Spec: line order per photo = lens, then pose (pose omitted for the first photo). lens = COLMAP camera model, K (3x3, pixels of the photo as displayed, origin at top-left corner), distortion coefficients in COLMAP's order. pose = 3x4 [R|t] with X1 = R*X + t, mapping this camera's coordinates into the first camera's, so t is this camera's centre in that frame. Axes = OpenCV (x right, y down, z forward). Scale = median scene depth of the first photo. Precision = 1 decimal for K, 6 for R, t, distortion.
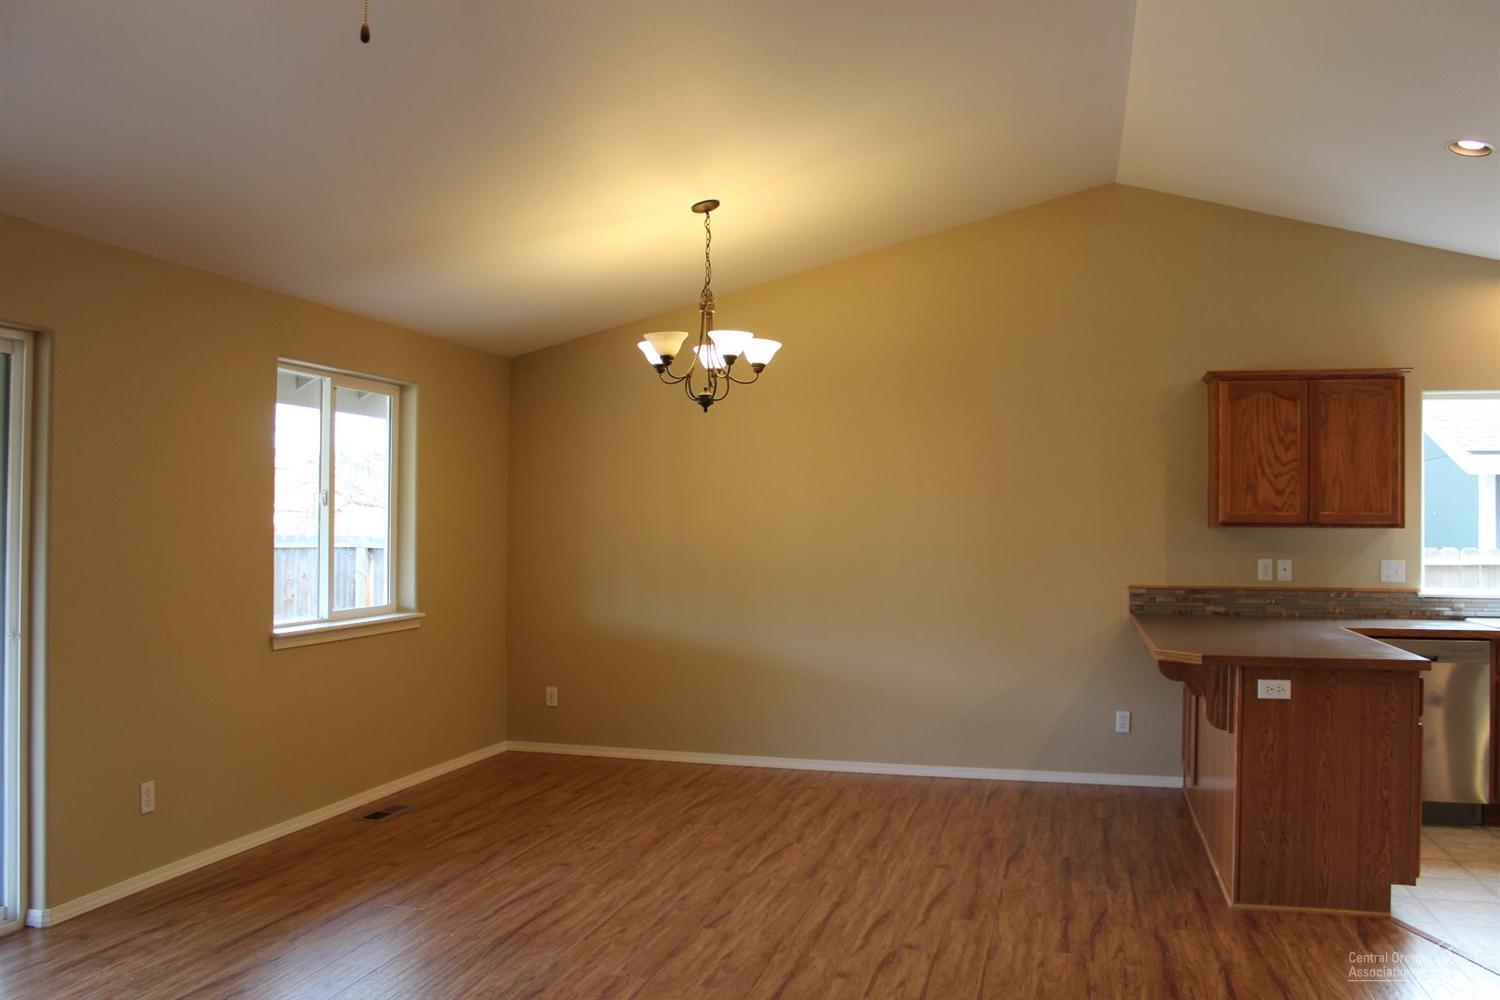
lens RADIAL K [[1257.0, 0, 748.2], [0, 1257.0, 504.8], [0, 0, 1]] dist [-0.112242, 0.052693]
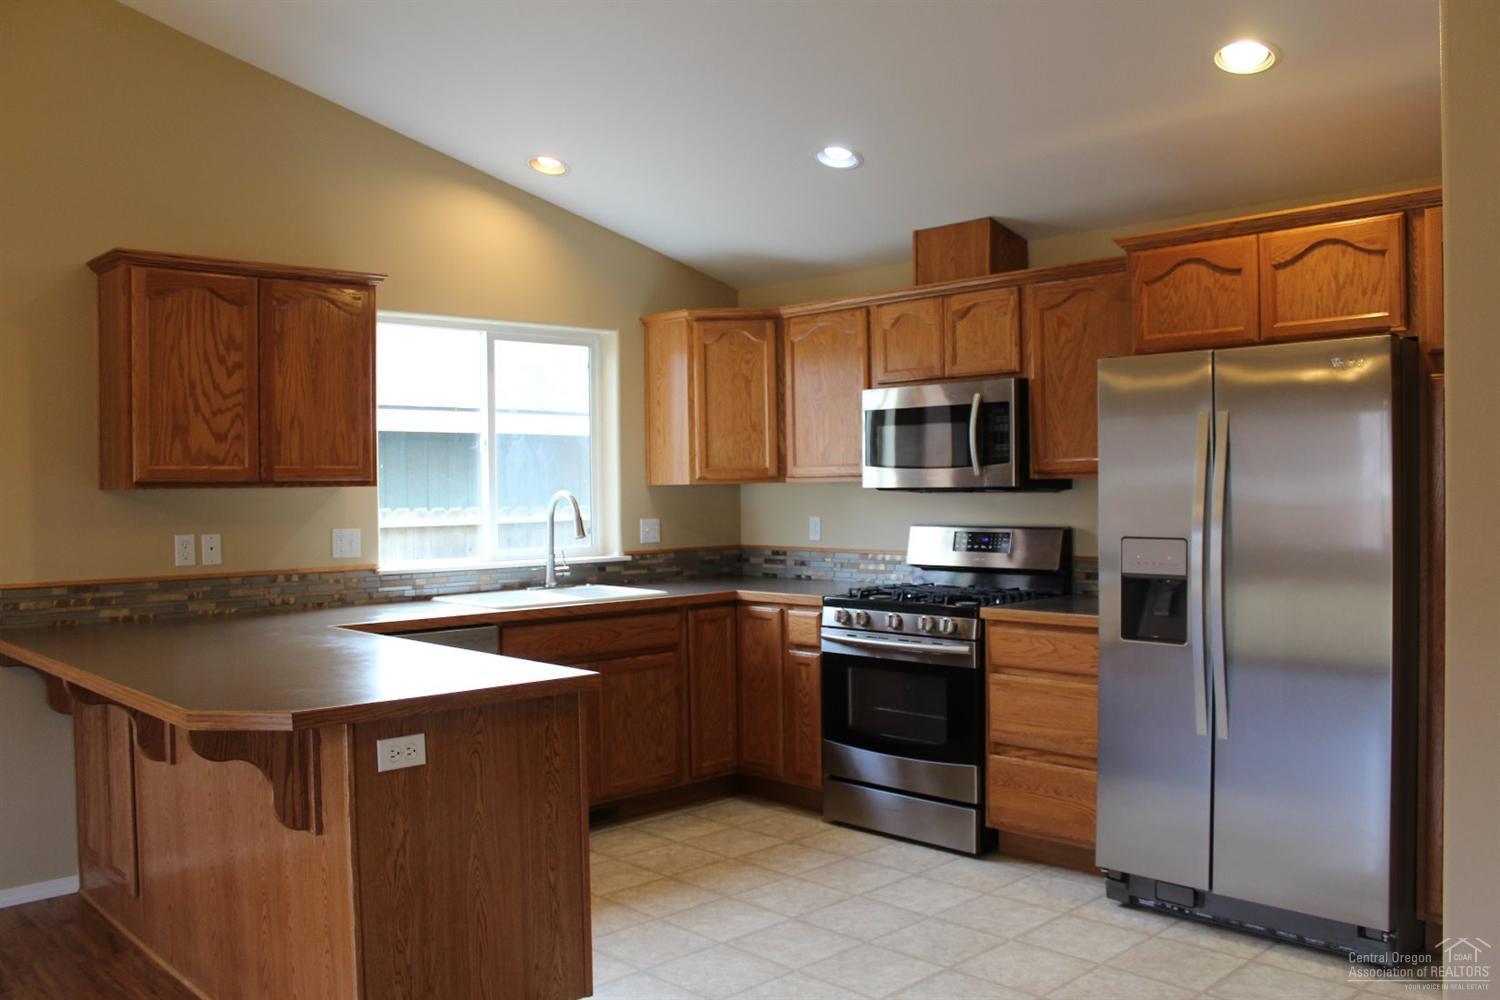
lens RADIAL K [[1257.0, 0, 739.9], [0, 1257.0, 503.8], [0, 0, 1]] dist [-0.112242, 0.052693]
pose [[0.526371, -0.027119, 0.849822, -0.000825], [0.002308, 0.999533, 0.030467, 0.006756], [-0.850252, -0.014075, 0.526188, 0.393342]]
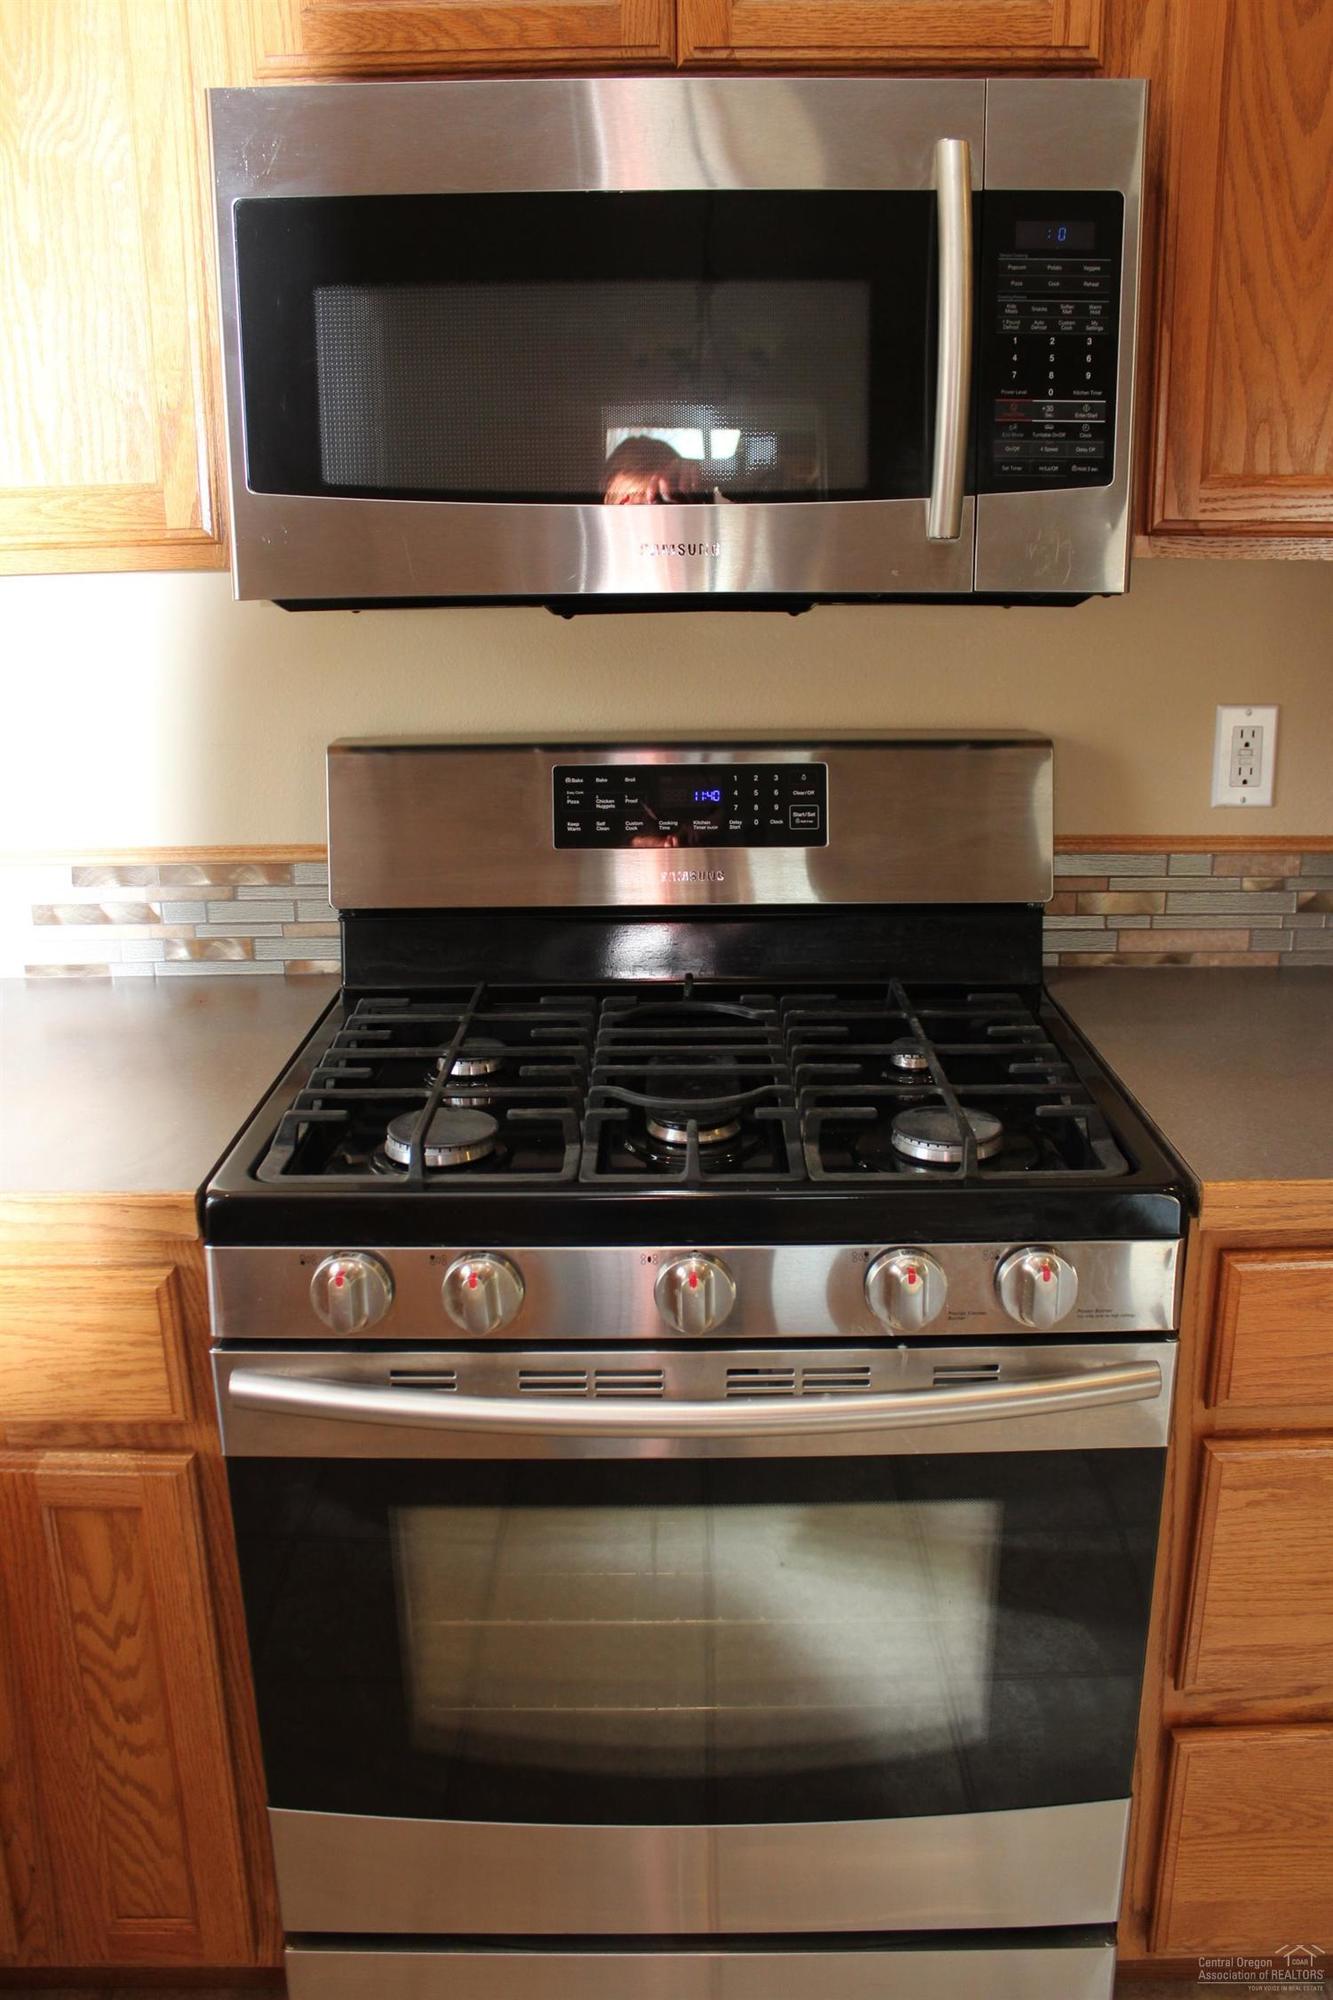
lens RADIAL K [[1676.1, 0, 668.6], [0, 1676.1, 990.7], [0, 0, 1]] dist [-0.112242, 0.052693]
pose [[-0.256440, -0.264807, 0.929578, 0.574392], [-0.009082, 0.962356, 0.271639, 0.011566], [-0.966517, 0.061217, -0.249192, 0.809351]]
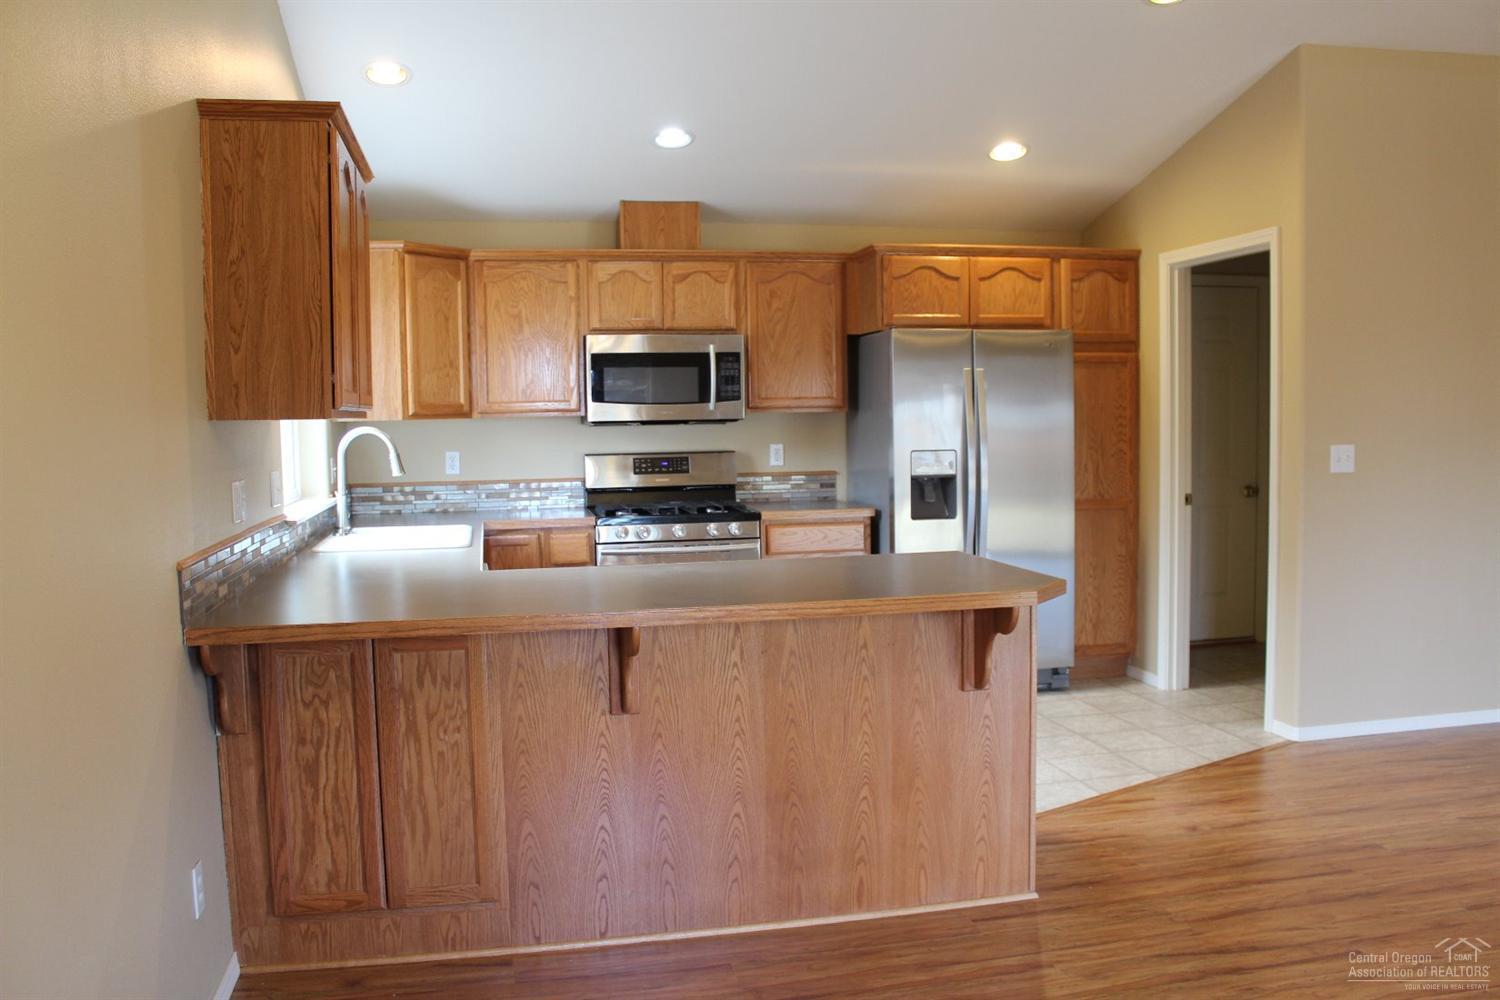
lens RADIAL K [[1257.0, 0, 744.3], [0, 1257.0, 501.2], [0, 0, 1]] dist [-0.112242, 0.052693]
pose [[-0.453805, -0.063507, 0.888835, -0.161189], [-0.002186, 0.997534, 0.070157, 0.016092], [-0.891098, 0.029895, -0.452824, 1.169062]]
